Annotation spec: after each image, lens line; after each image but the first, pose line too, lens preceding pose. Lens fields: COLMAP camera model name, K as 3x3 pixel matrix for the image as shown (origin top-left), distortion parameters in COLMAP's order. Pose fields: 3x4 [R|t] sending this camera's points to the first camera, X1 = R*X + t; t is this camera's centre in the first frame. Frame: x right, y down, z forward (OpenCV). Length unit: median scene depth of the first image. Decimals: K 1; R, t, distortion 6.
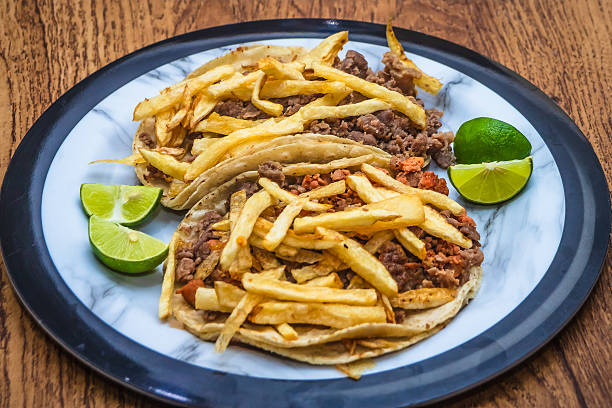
lens RADIAL K [[2081.9, 0, 325.3], [0, 2081.9, 144.5], [0, 0, 1]] dist [0.779326, 0.000000]
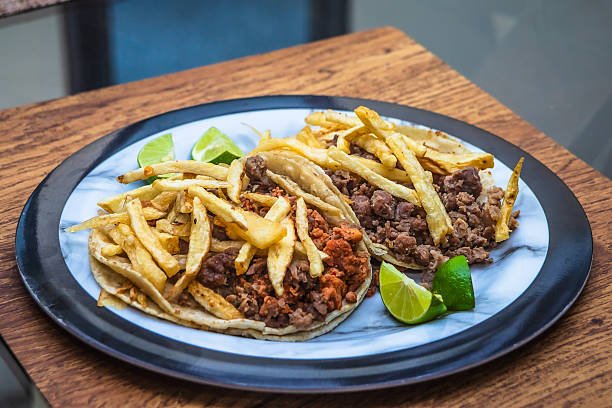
lens RADIAL K [[1789.1, 0, 319.4], [0, 1789.1, 179.8], [0, 0, 1]] dist [0.762821, 0.000000]
pose [[0.486206, 0.431315, -0.759981, 0.712383], [-0.560316, 0.821257, 0.107624, -0.101422], [0.670560, 0.373502, 0.640973, 0.419061]]
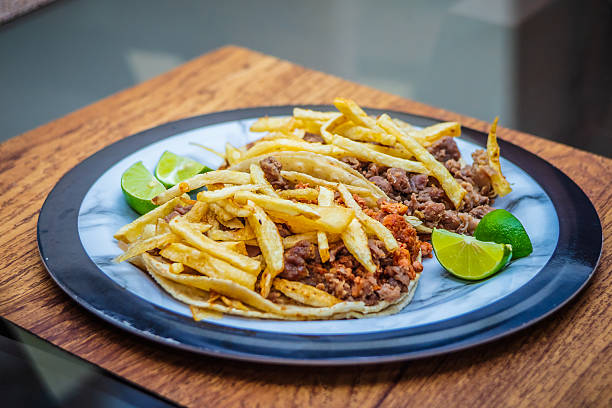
lens RADIAL K [[1789.1, 0, 298.1], [0, 1789.1, 175.1], [0, 0, 1]] dist [0.762821, 0.000000]
pose [[0.786345, 0.270499, -0.555420, 0.517857], [-0.394396, 0.911803, -0.114309, 0.120712], [0.475514, 0.308942, 0.823676, 0.220806]]
